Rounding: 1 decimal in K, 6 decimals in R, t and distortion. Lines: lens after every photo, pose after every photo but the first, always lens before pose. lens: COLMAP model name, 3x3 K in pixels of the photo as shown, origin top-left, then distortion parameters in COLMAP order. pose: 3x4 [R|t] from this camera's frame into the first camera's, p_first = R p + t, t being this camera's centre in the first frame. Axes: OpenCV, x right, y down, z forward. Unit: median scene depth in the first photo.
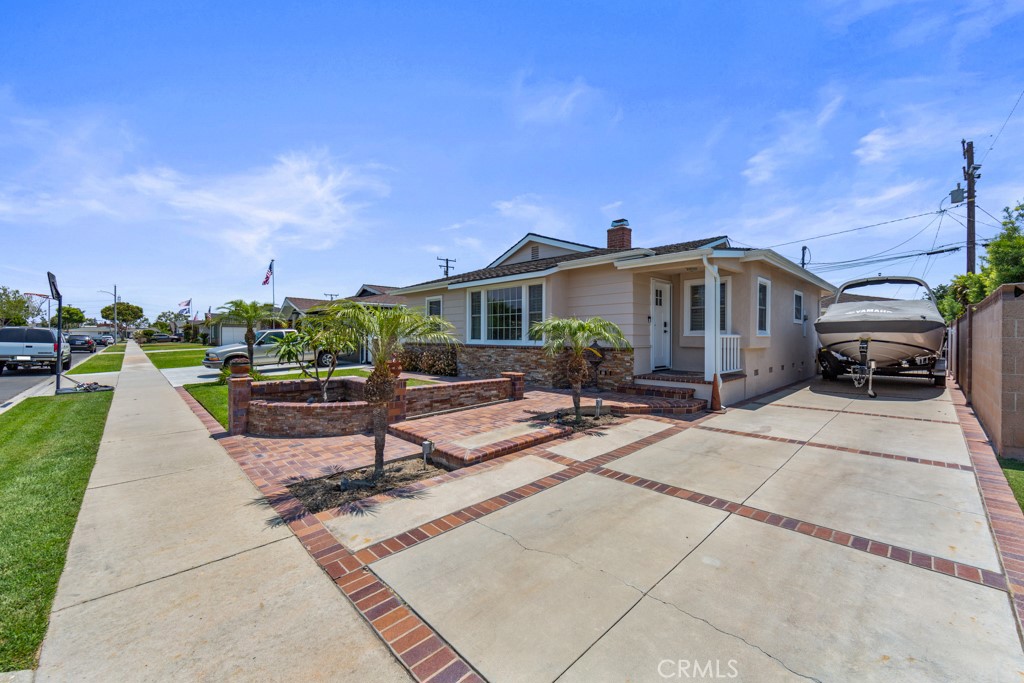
lens RADIAL K [[403.4, 0, 511.3], [0, 403.4, 339.7], [0, 0, 1]] dist [-0.001286, -0.000631]
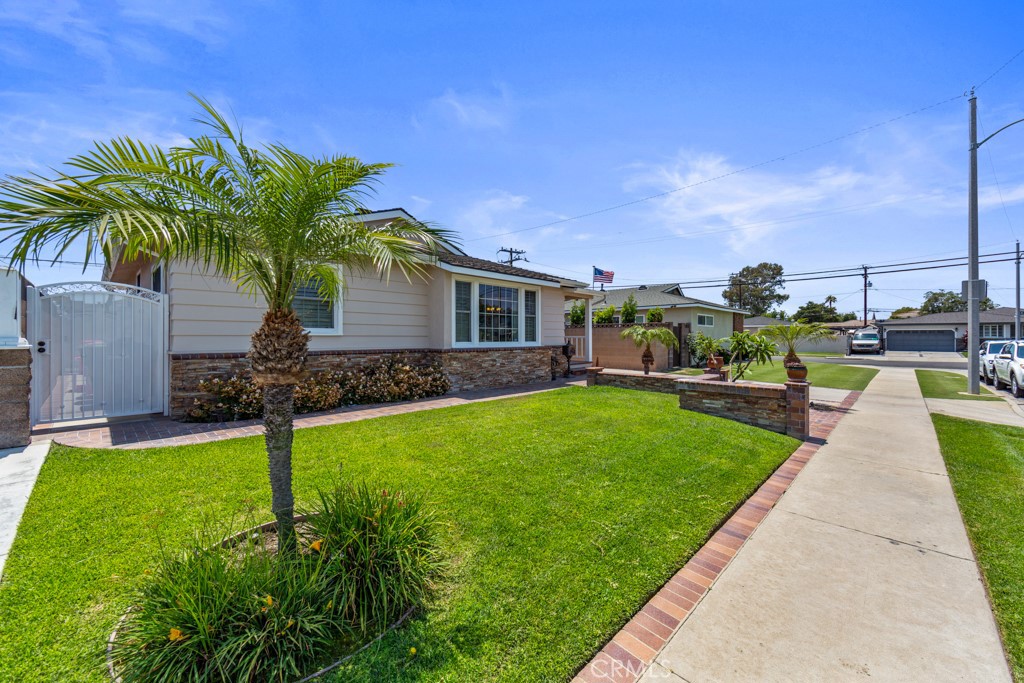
lens RADIAL K [[403.4, 0, 510.9], [0, 403.4, 338.3], [0, 0, 1]] dist [-0.001286, -0.000631]
pose [[-0.044726, -0.004708, 0.998988, -0.936834], [0.003567, 0.999982, 0.004872, -0.011193], [-0.998993, 0.003782, -0.044708, 1.001530]]
